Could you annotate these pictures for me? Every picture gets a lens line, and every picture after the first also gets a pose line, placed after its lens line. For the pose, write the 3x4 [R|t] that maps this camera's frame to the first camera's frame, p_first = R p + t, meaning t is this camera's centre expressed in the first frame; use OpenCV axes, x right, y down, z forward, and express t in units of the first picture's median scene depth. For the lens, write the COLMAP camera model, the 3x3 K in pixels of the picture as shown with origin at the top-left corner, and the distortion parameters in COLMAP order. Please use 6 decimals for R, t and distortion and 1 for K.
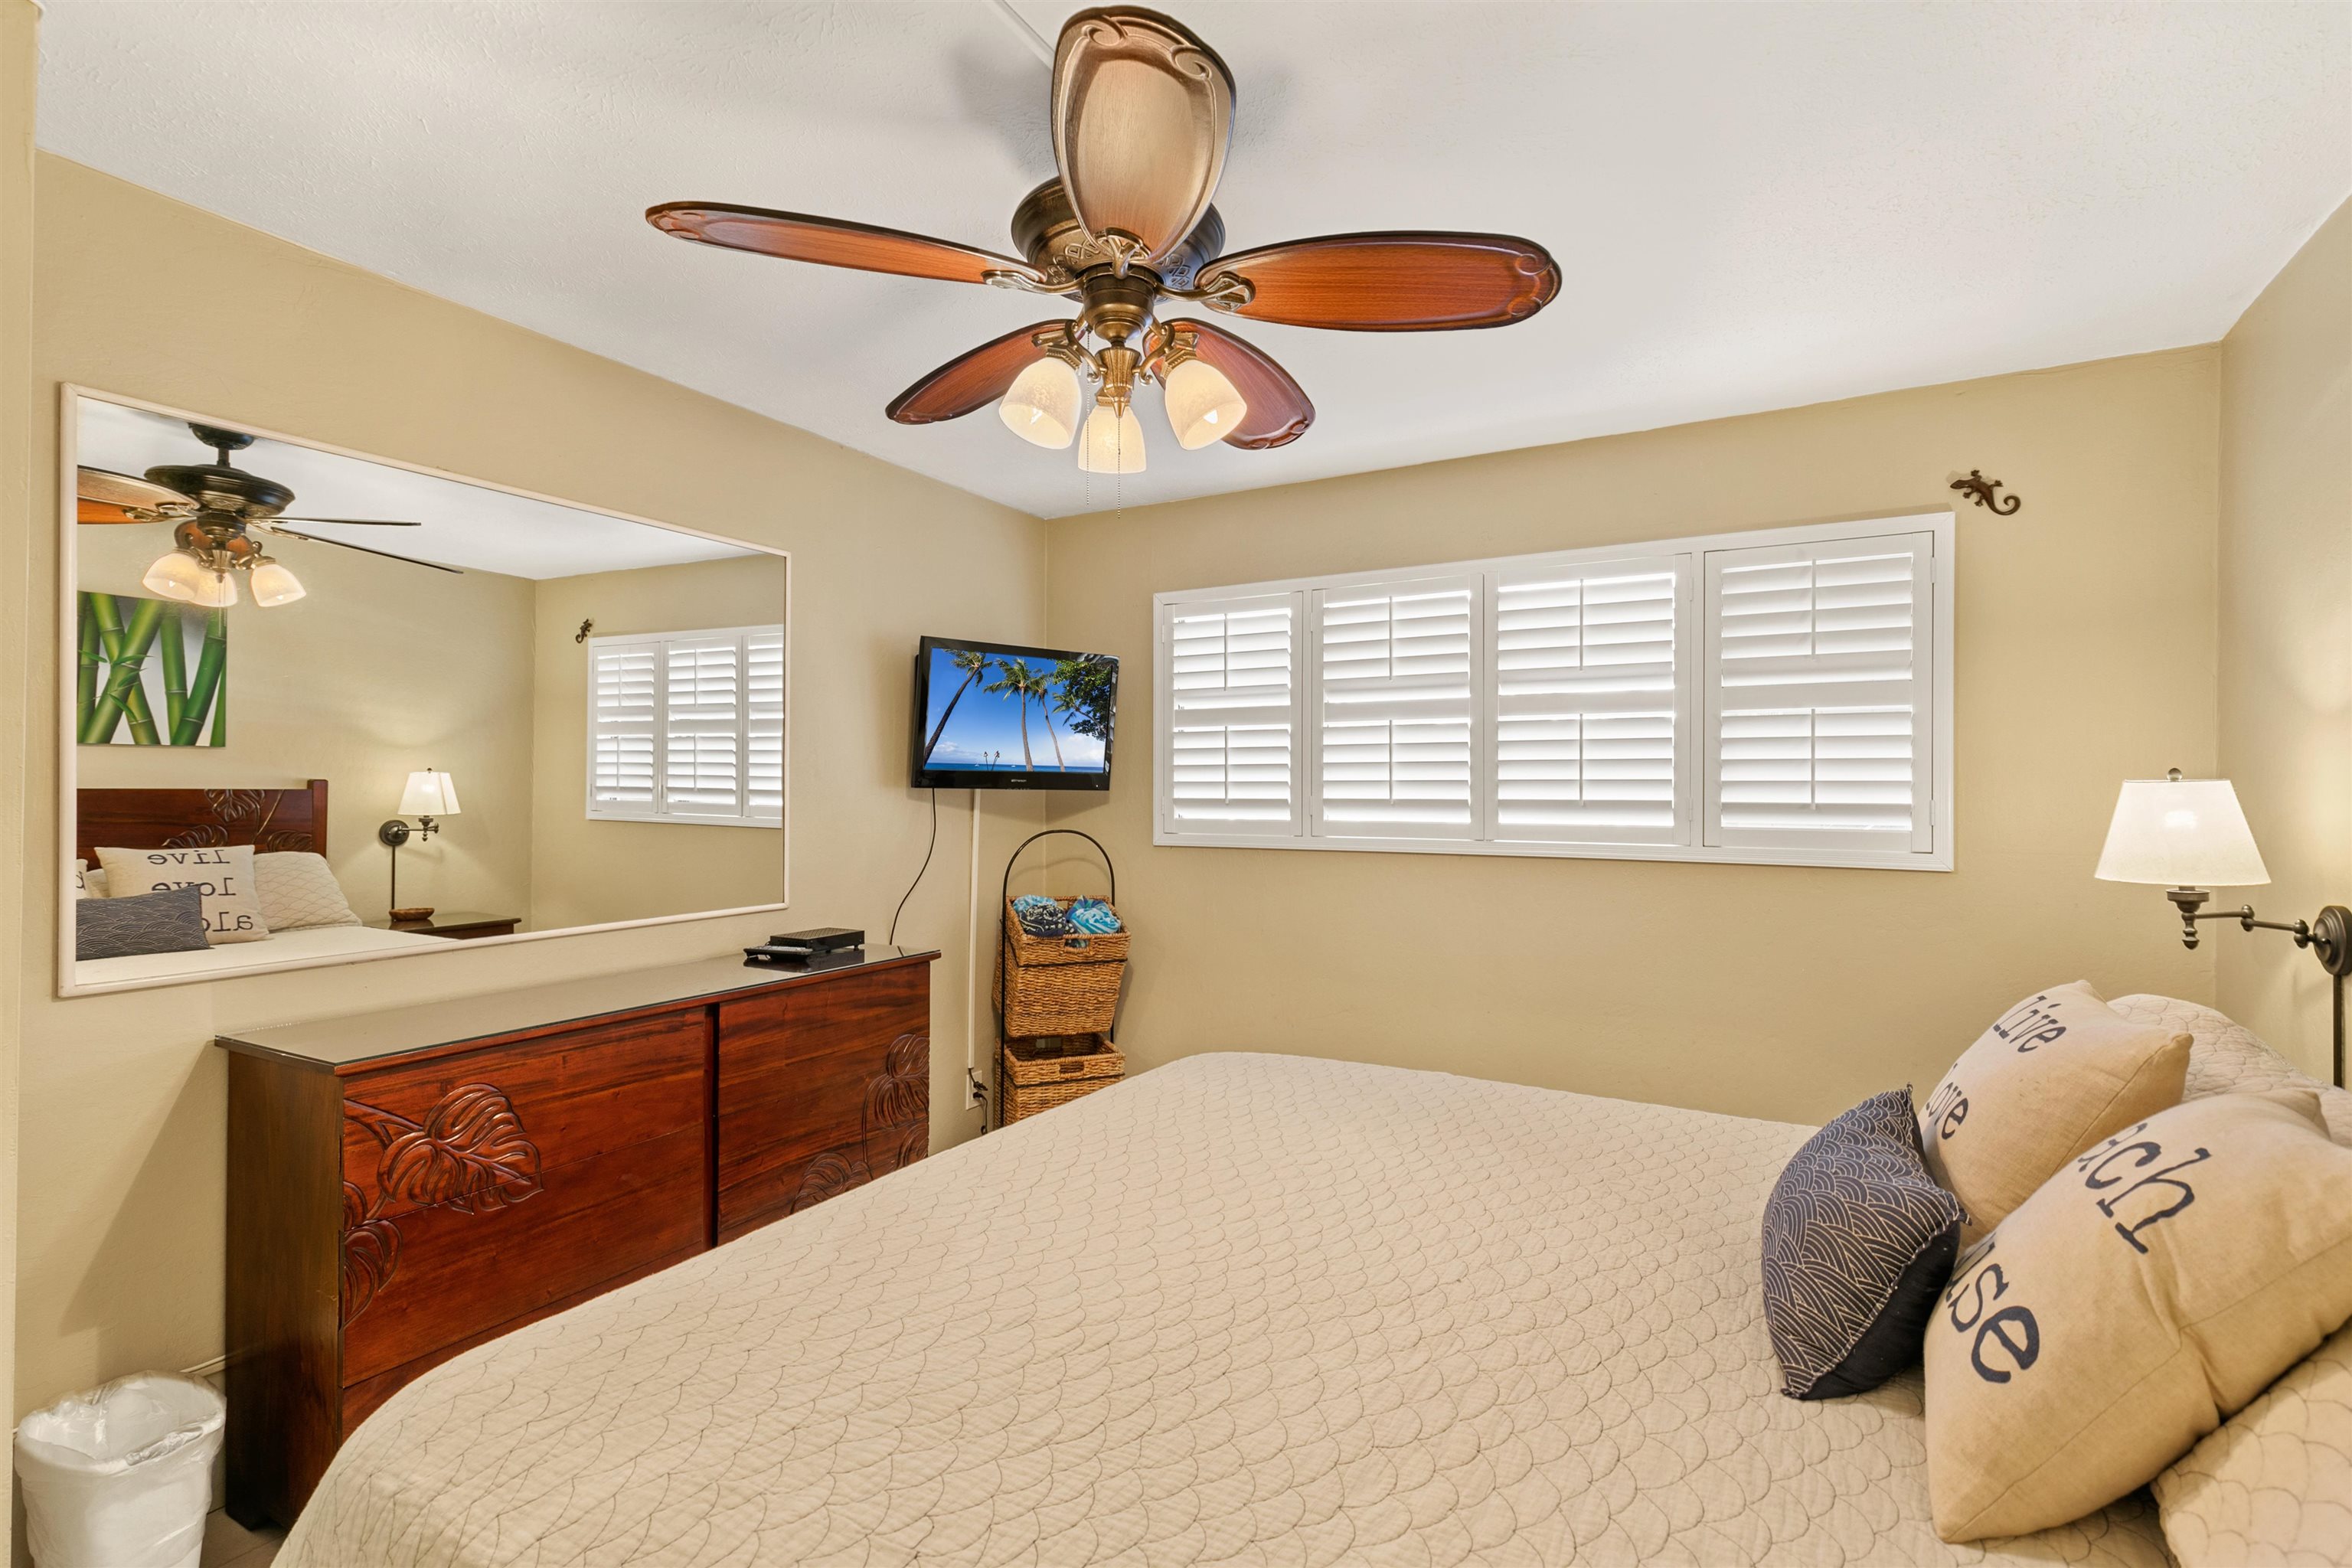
lens RADIAL K [[1072.8, 0, 1179.8], [0, 1072.8, 781.2], [0, 0, 1]] dist [0.013835, -0.001533]
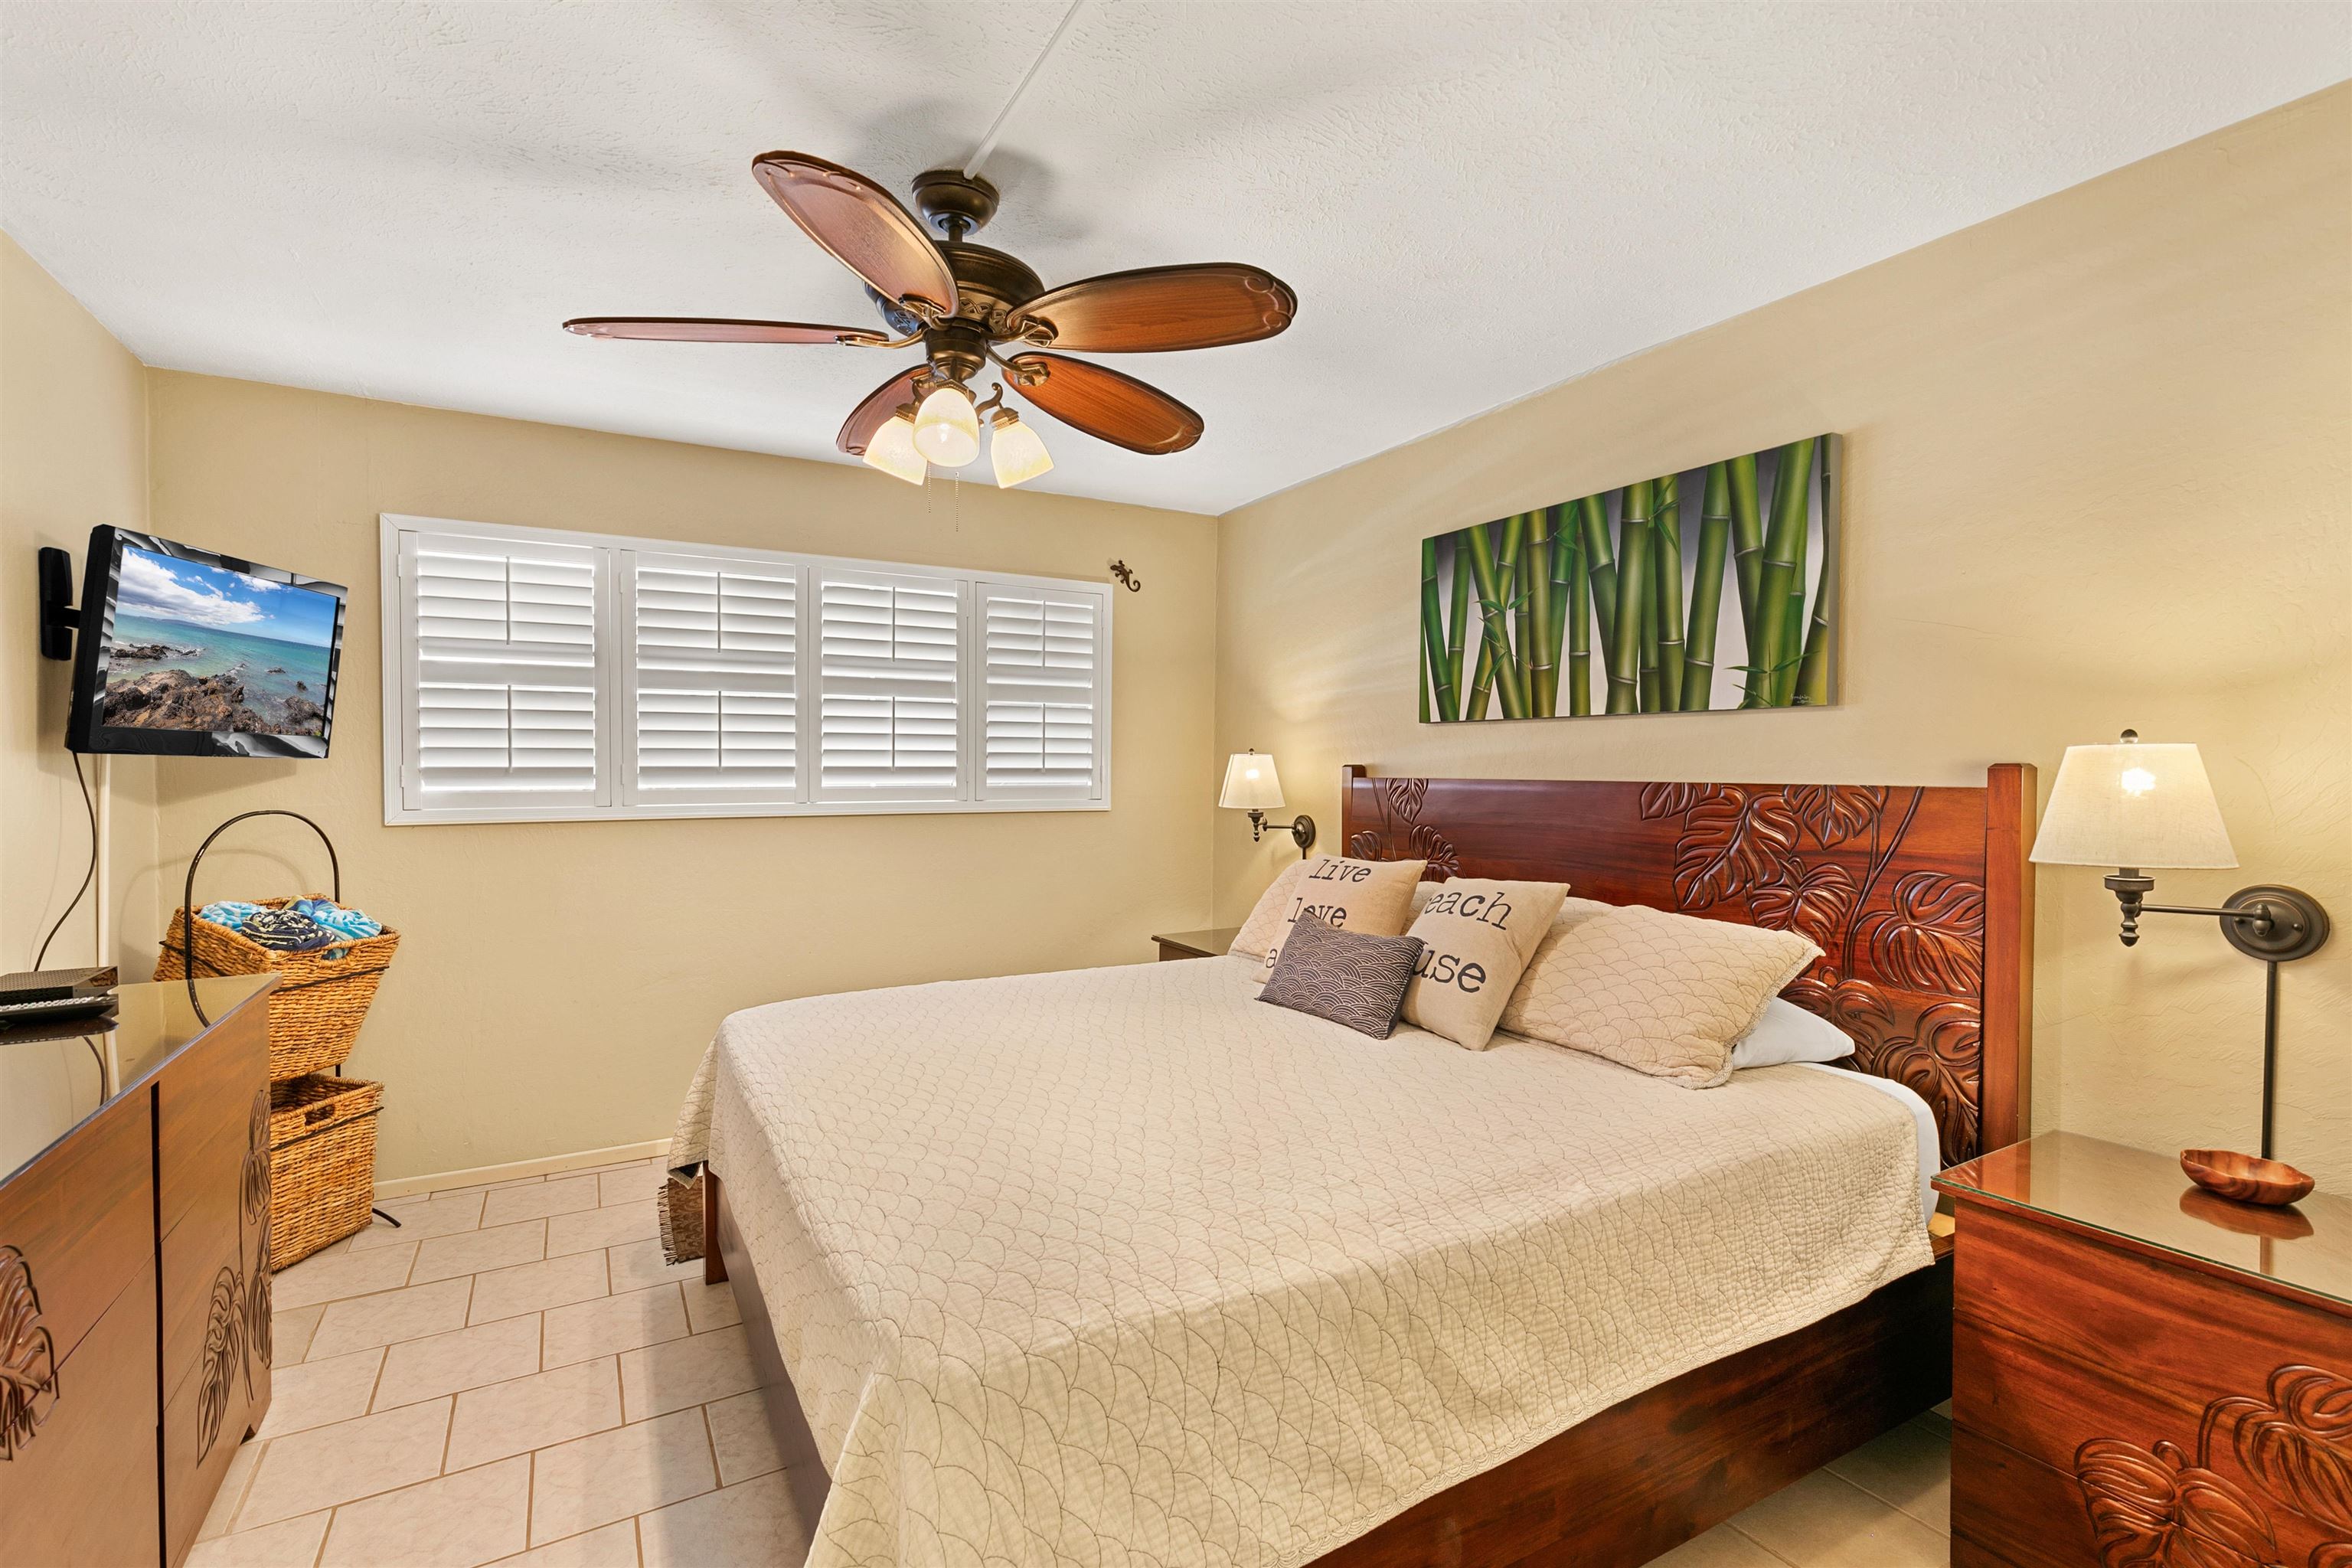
lens RADIAL K [[1072.8, 0, 1160.1], [0, 1072.8, 782.7], [0, 0, 1]] dist [0.013835, -0.001533]
pose [[0.523547, -0.016574, 0.851836, -0.596507], [-0.009228, 0.999642, 0.025121, 0.002253], [-0.851947, -0.021013, 0.523206, 0.106922]]
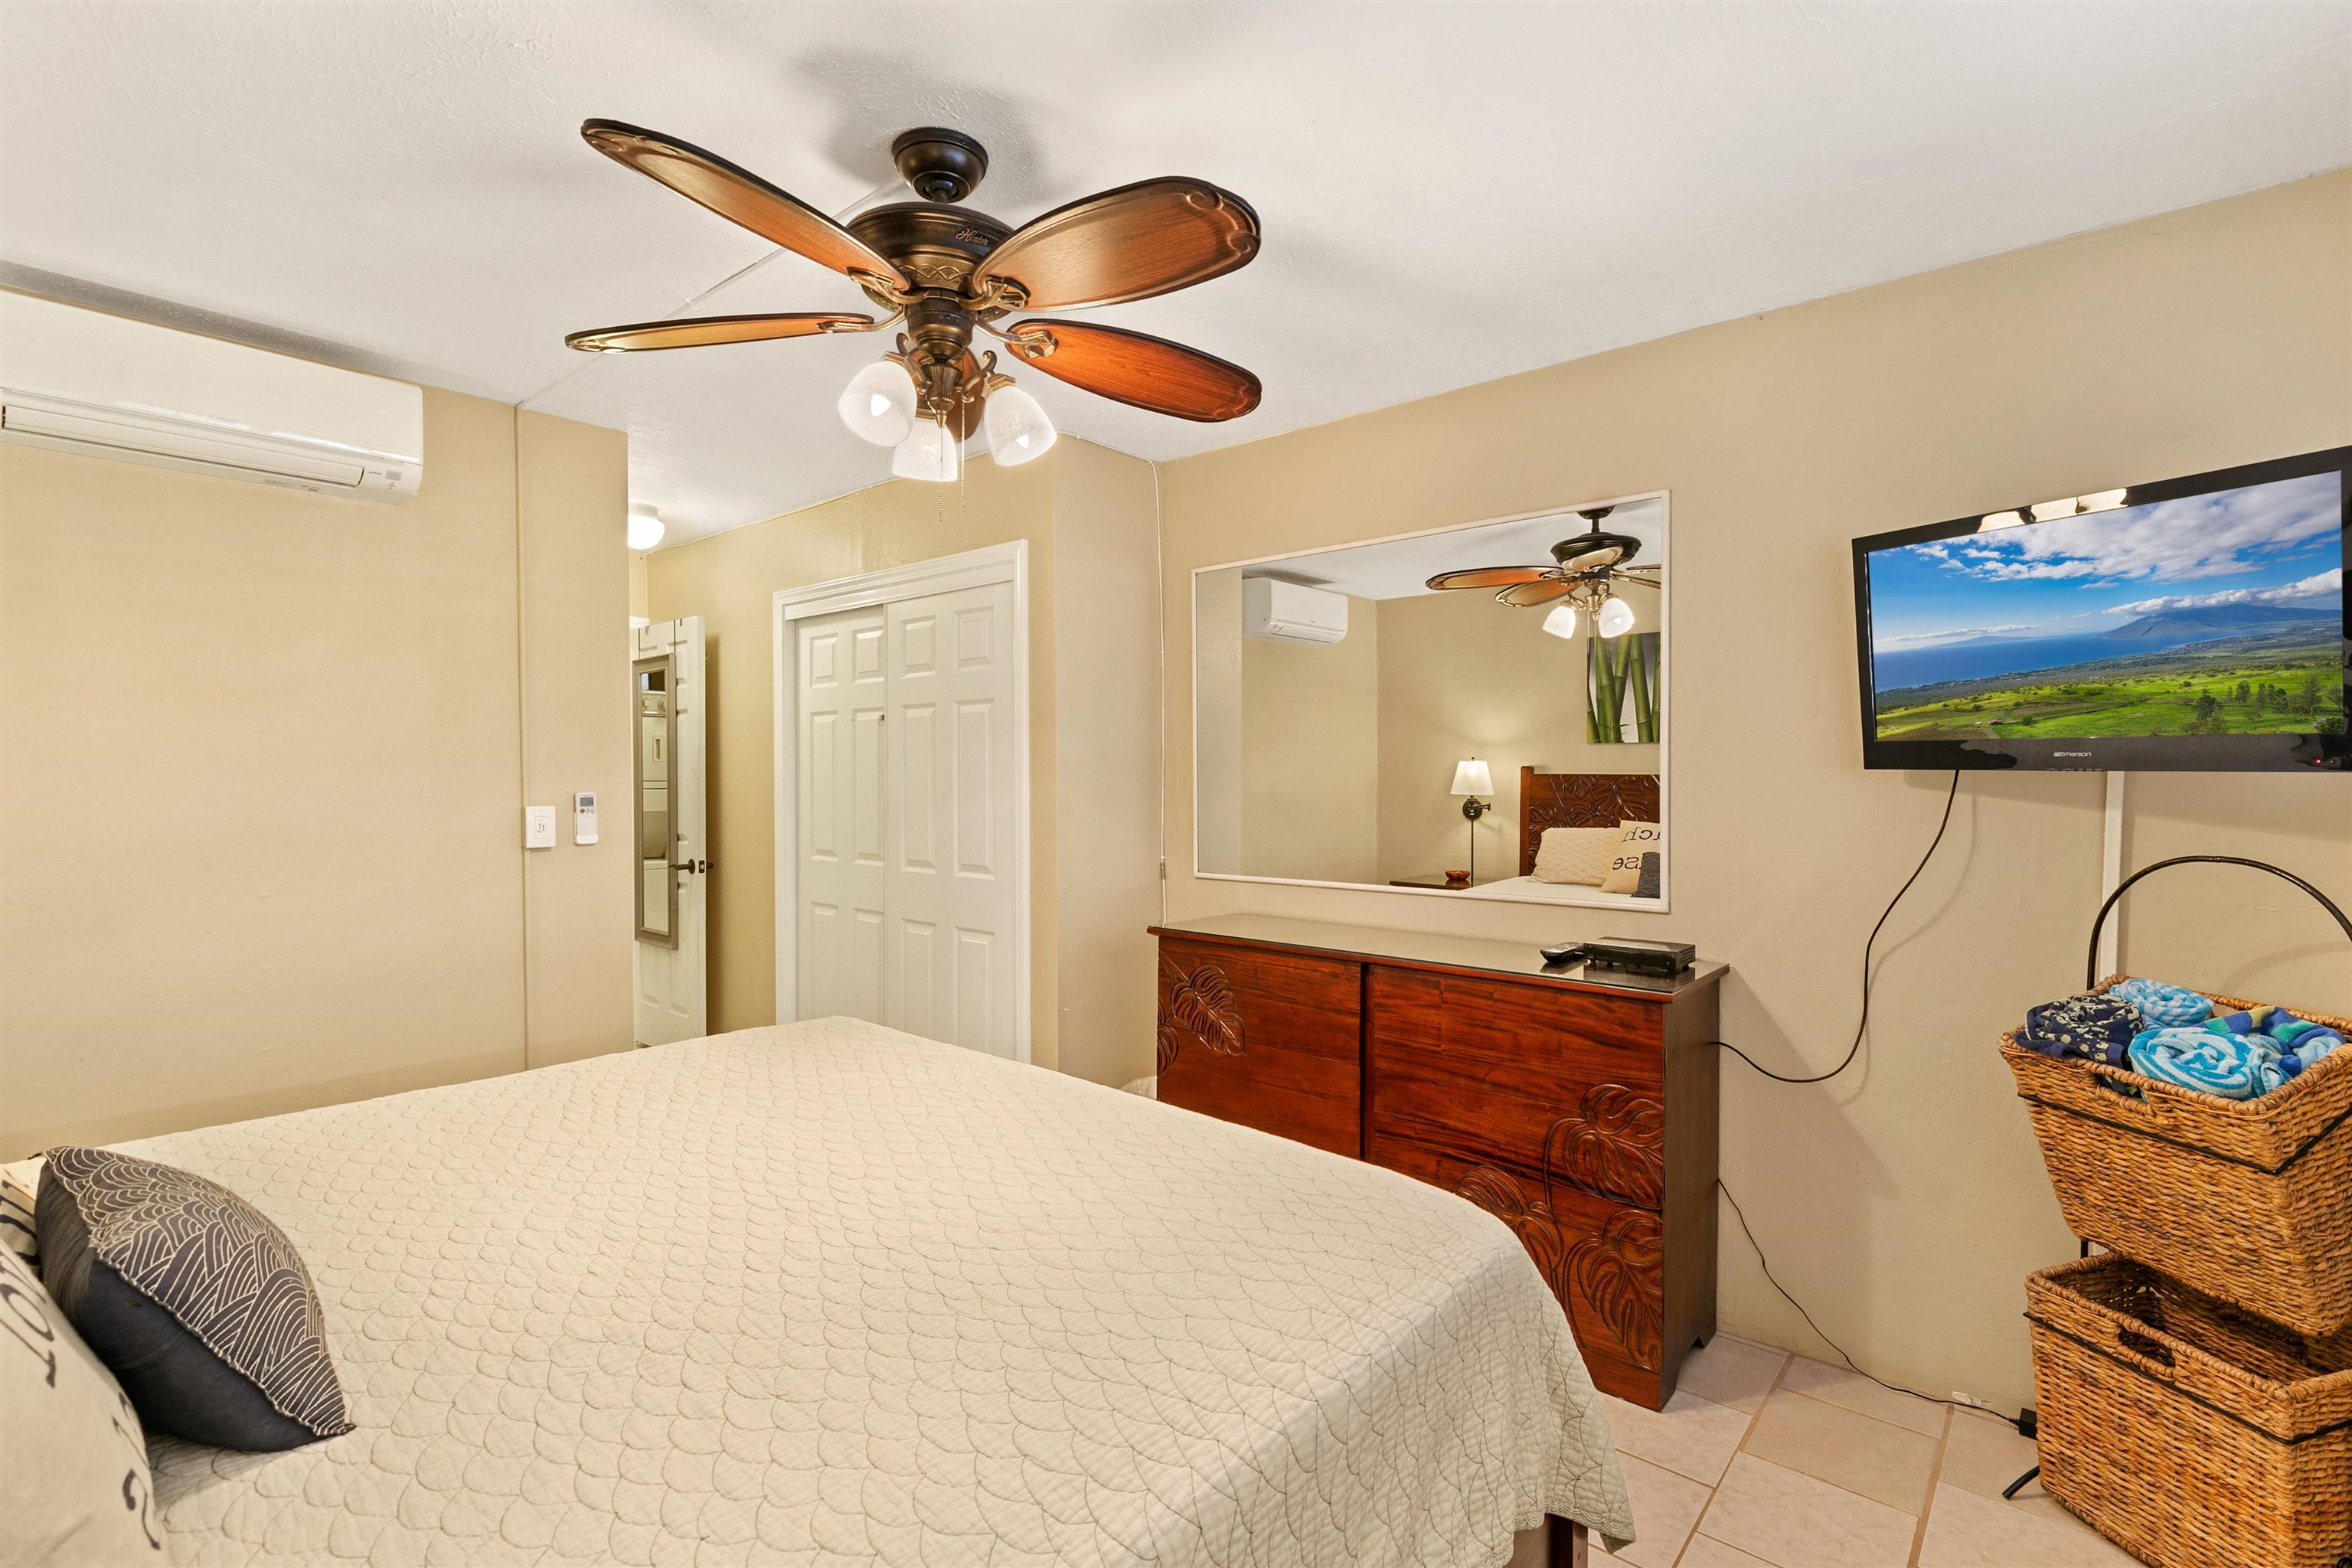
lens RADIAL K [[1072.8, 0, 1197.5], [0, 1072.8, 792.4], [0, 0, 1]] dist [0.013835, -0.001533]
pose [[-0.180734, 0.011380, -0.983466, 0.609713], [0.006681, 0.999924, 0.010343, 0.013438], [0.983509, -0.004702, -0.180796, 0.901545]]
